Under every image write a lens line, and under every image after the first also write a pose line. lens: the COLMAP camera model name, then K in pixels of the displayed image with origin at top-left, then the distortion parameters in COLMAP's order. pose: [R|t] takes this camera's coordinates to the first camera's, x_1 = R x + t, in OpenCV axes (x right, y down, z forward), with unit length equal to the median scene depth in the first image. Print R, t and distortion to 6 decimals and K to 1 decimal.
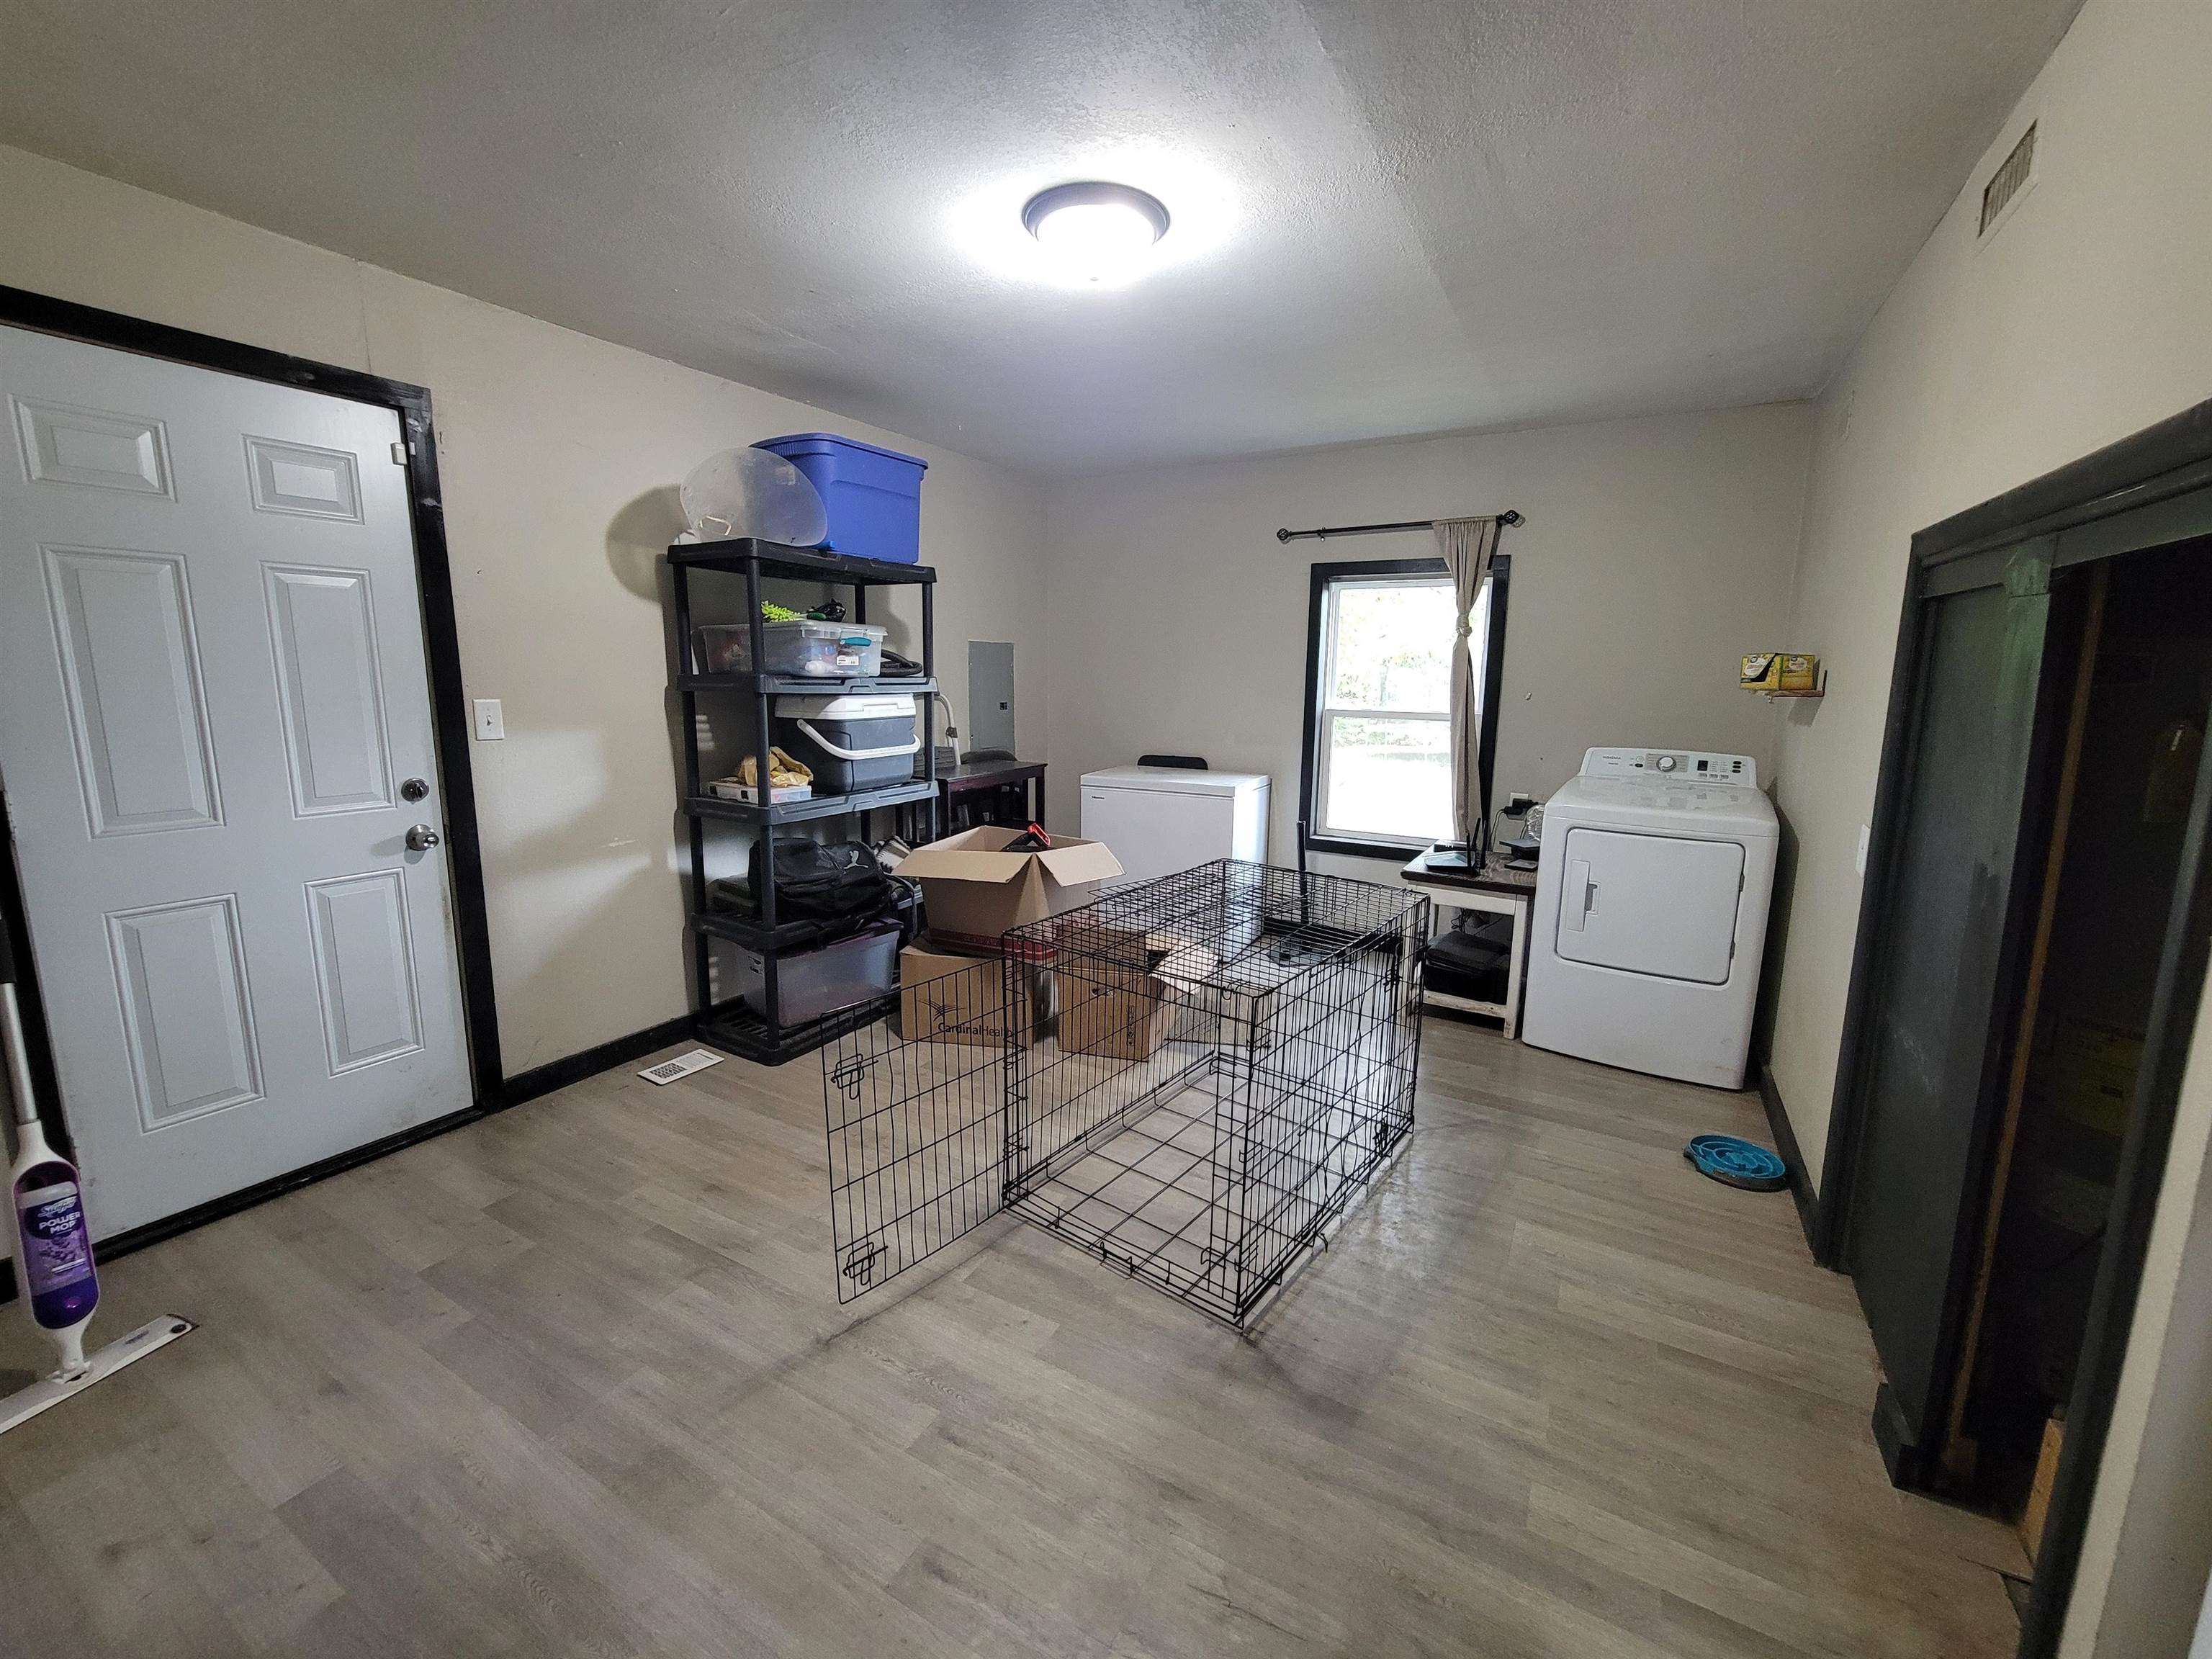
lens RADIAL K [[908.1, 0, 1098.1], [0, 908.1, 819.4], [0, 0, 1]] dist [-0.000308, 0.000820]
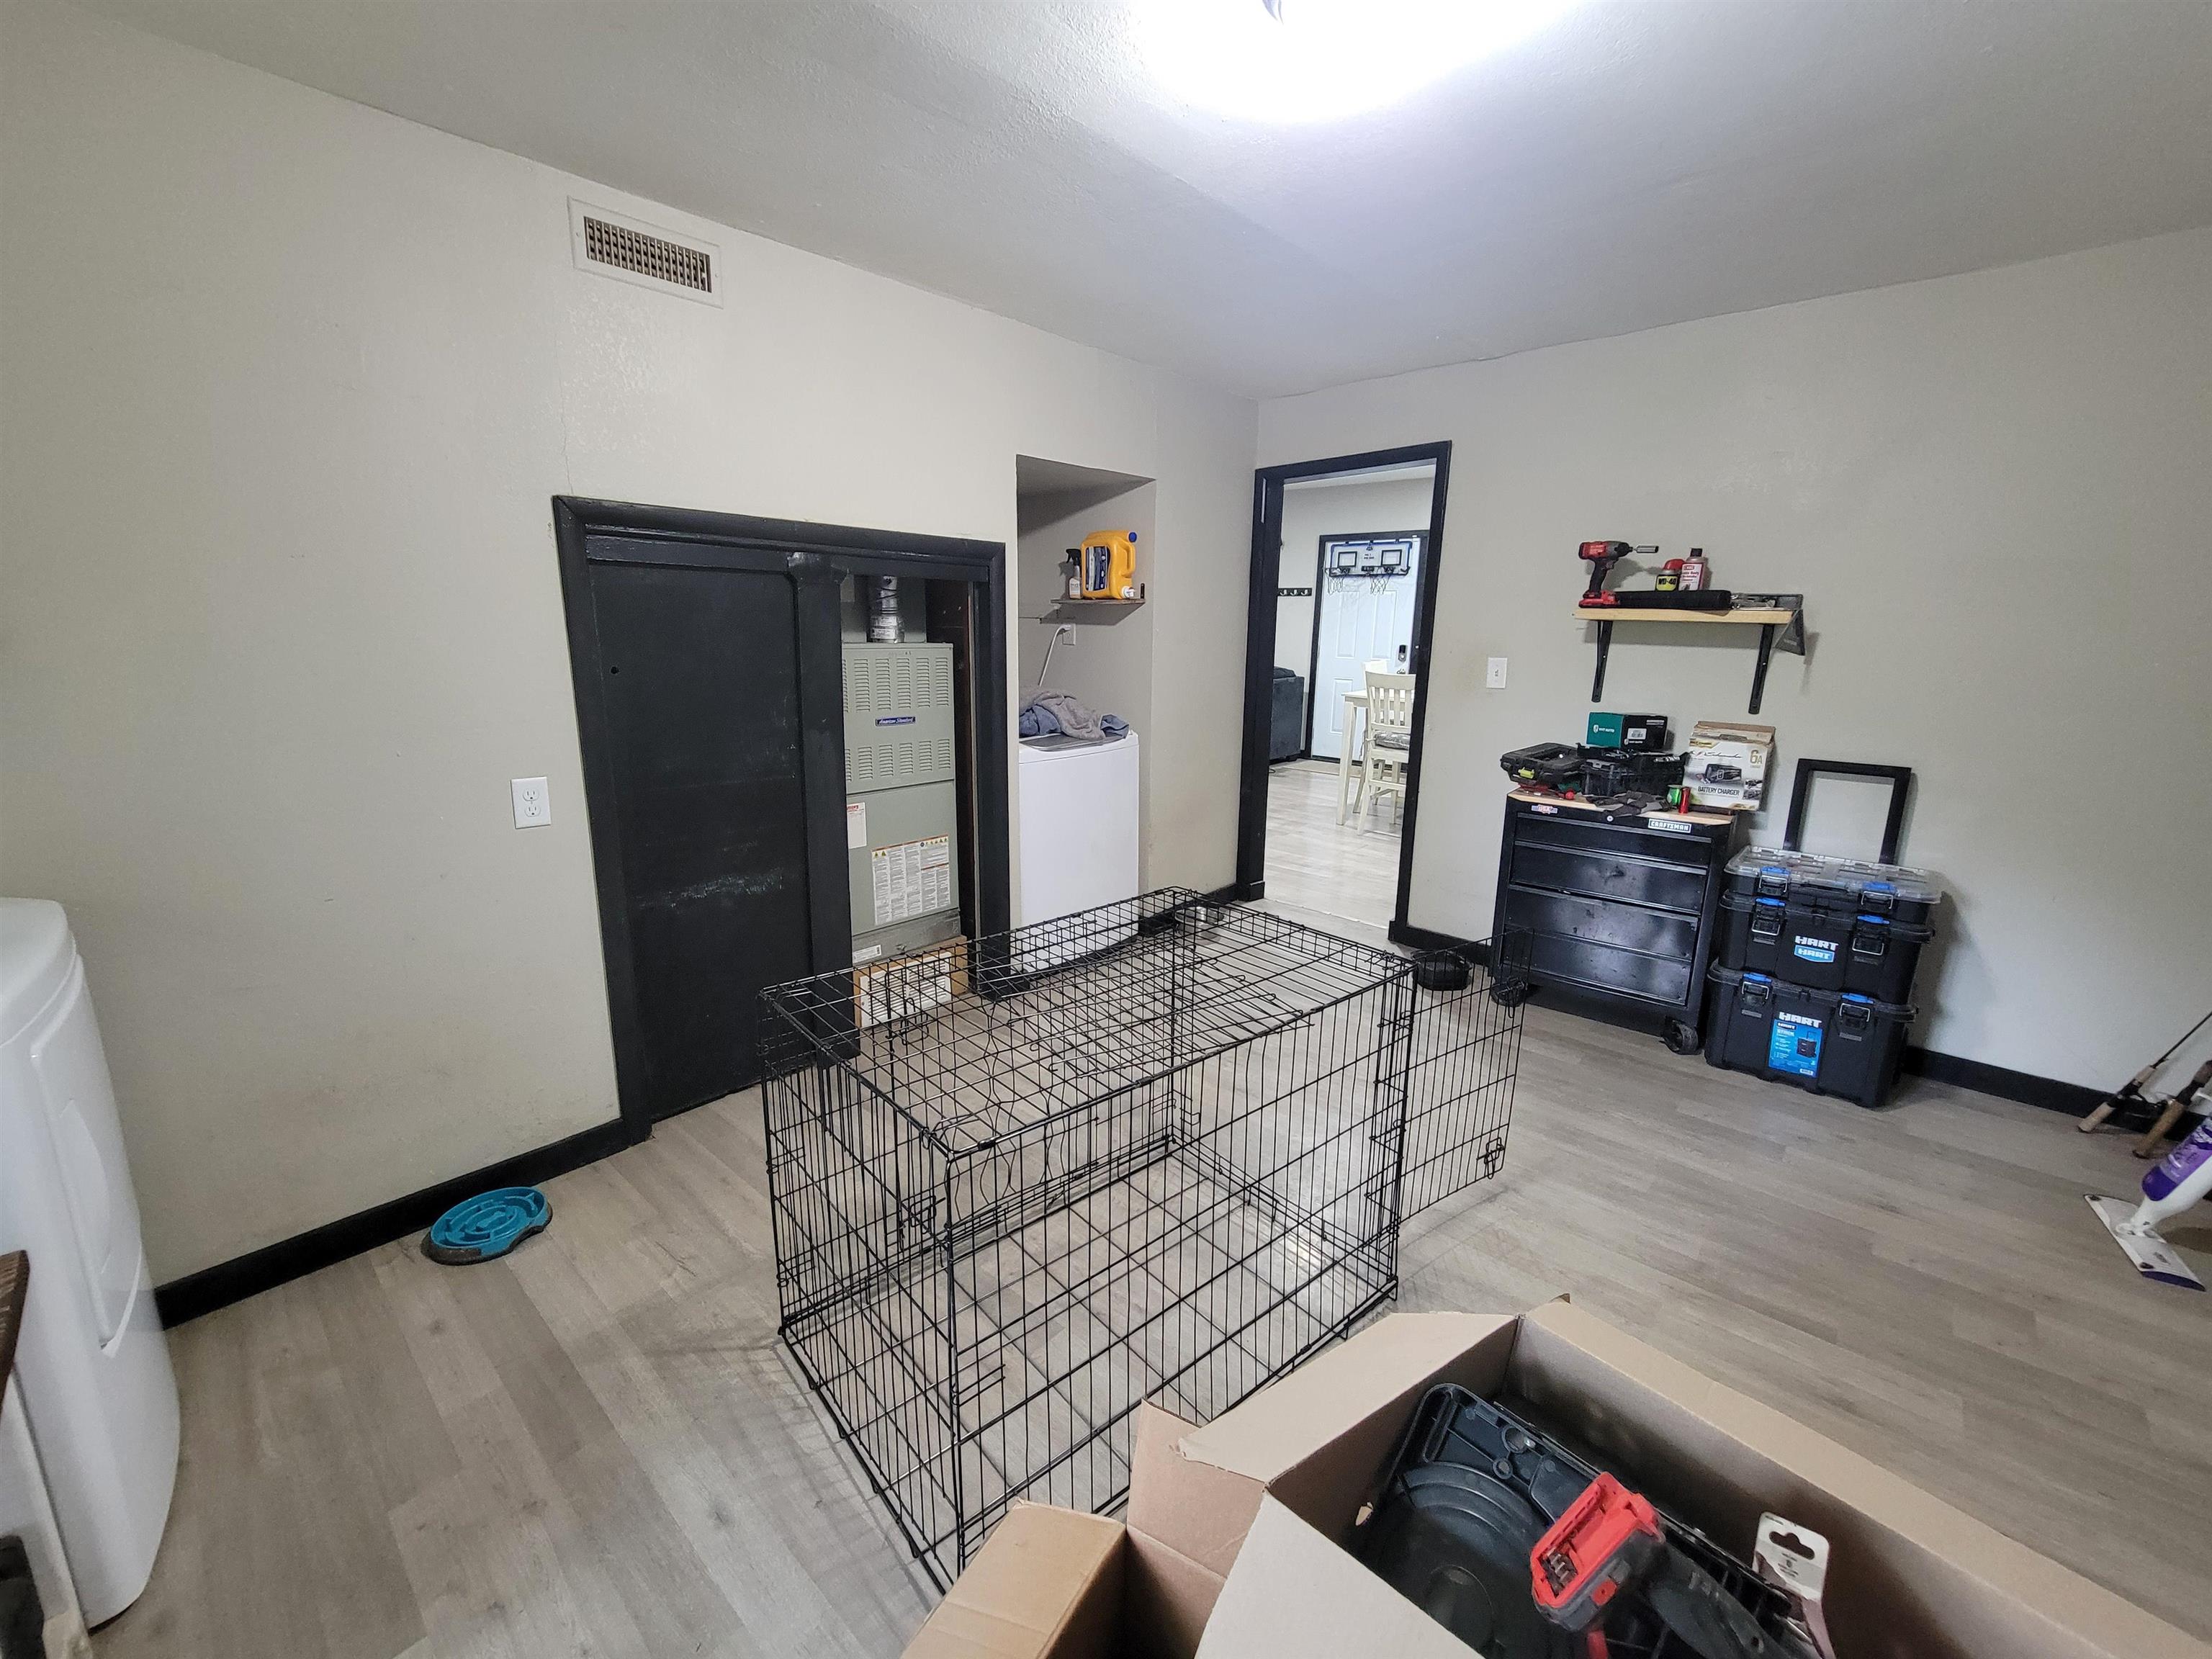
lens RADIAL K [[908.1, 0, 1098.1], [0, 908.1, 819.4], [0, 0, 1]] dist [-0.000308, 0.000820]
pose [[-0.976170, -0.072933, 0.204384, 0.032190], [0.009729, 0.926176, 0.376966, -0.377247], [-0.216789, 0.369971, -0.903396, 2.141938]]
